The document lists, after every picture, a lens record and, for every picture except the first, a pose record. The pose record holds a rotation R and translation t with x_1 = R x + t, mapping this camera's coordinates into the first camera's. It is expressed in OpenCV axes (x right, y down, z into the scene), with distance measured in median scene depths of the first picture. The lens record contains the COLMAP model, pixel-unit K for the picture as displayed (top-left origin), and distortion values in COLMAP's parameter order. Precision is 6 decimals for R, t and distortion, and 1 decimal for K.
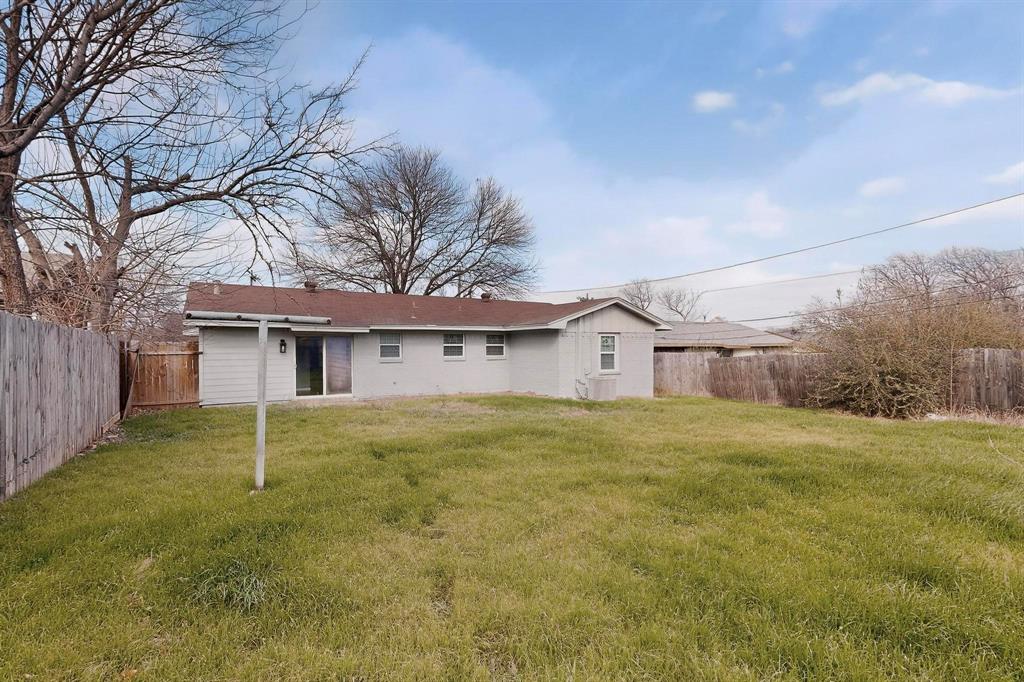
lens RADIAL K [[458.9, 0, 512.0], [0, 458.9, 341.0], [0, 0, 1]] dist [-0.002208, -0.000352]
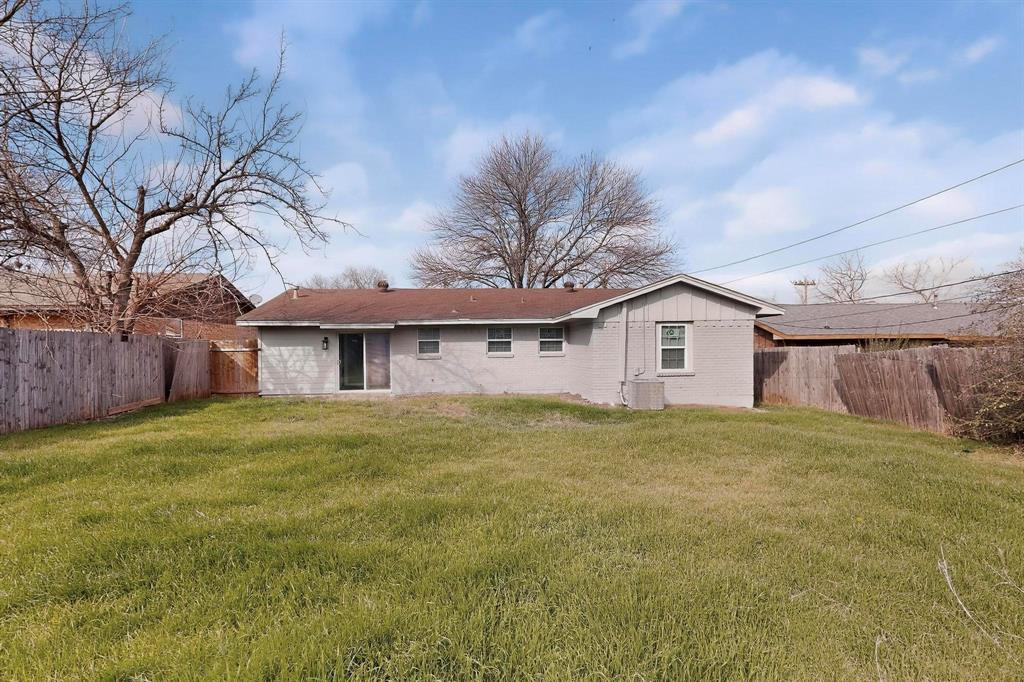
lens RADIAL K [[458.9, 0, 512.0], [0, 458.9, 341.0], [0, 0, 1]] dist [-0.002208, -0.000352]
pose [[0.897795, -0.012428, -0.440238, 0.324979], [0.015782, 0.999868, 0.003958, 0.007656], [0.440130, -0.010501, 0.897872, 0.196277]]
